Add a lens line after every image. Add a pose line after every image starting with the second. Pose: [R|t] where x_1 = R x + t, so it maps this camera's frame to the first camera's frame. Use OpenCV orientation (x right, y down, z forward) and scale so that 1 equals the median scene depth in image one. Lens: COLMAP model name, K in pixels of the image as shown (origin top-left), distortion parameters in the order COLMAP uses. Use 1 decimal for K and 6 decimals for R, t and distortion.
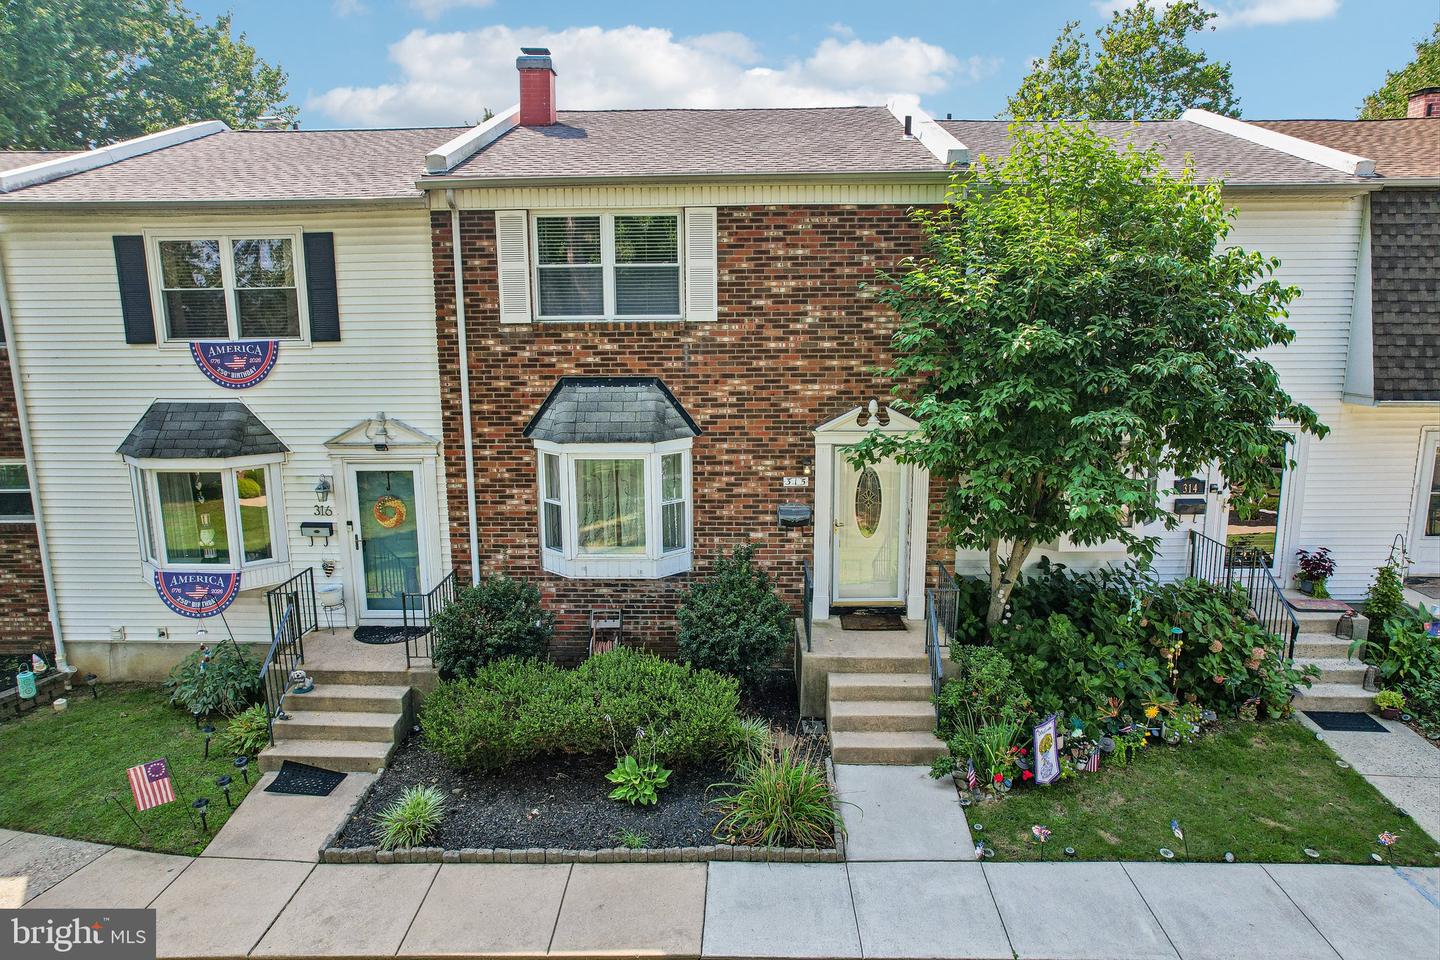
lens RADIAL K [[892.2, 0, 720.0], [0, 892.2, 480.0], [0, 0, 1]] dist [-0.020922, 0.000133]
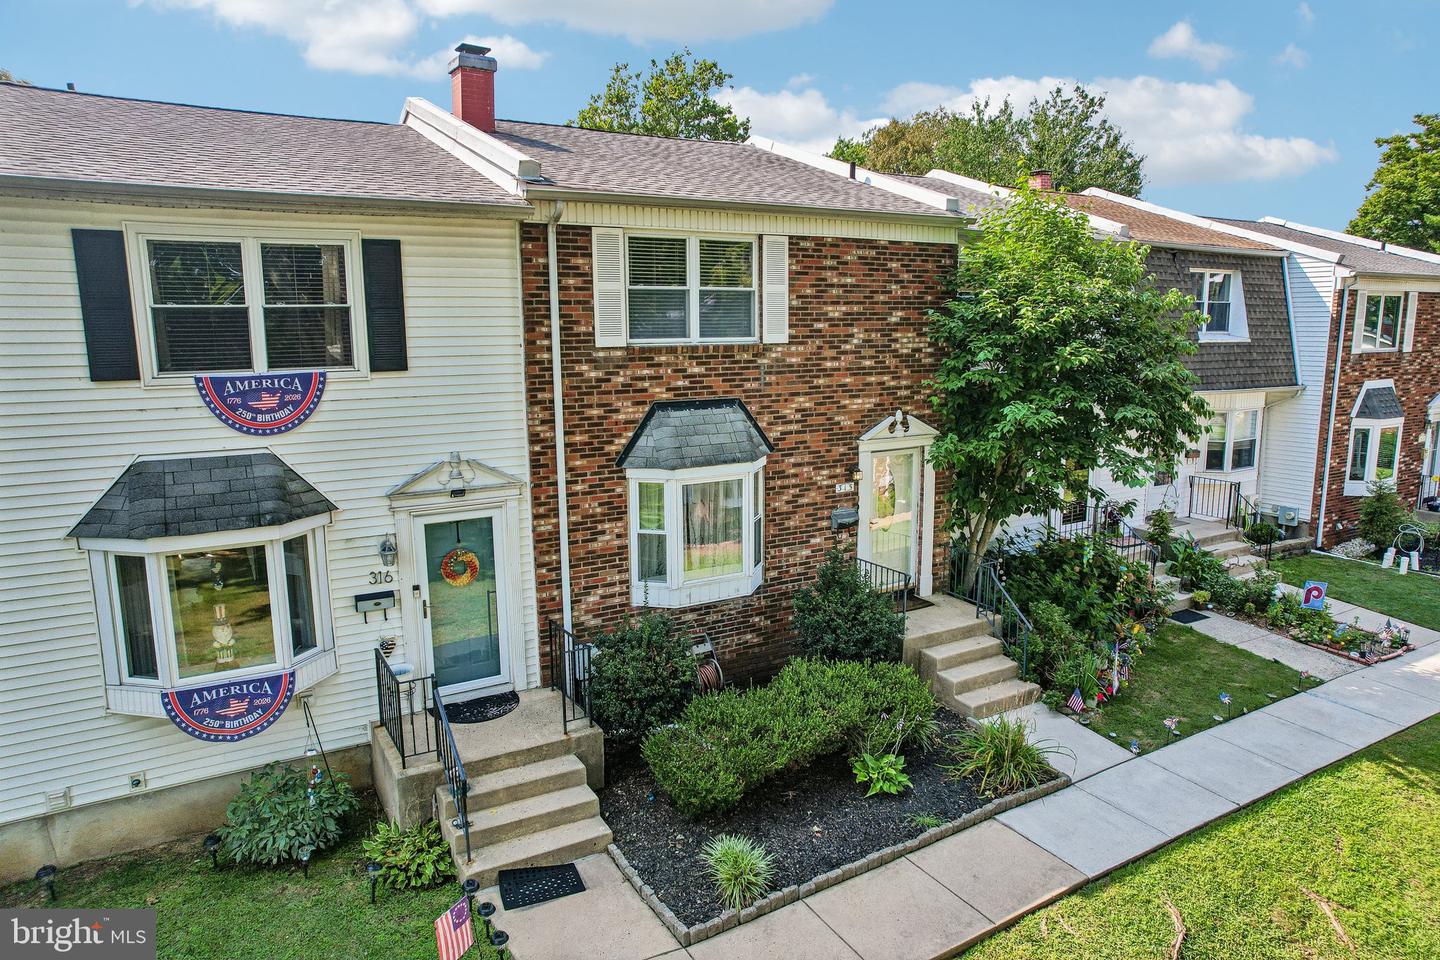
lens RADIAL K [[892.2, 0, 720.0], [0, 892.2, 480.0], [0, 0, 1]] dist [-0.020922, 0.000133]
pose [[0.849609, -0.088668, 0.519907, -0.628288], [0.098158, 0.995127, 0.009309, -0.033367], [-0.518199, 0.043124, 0.854172, 0.140913]]
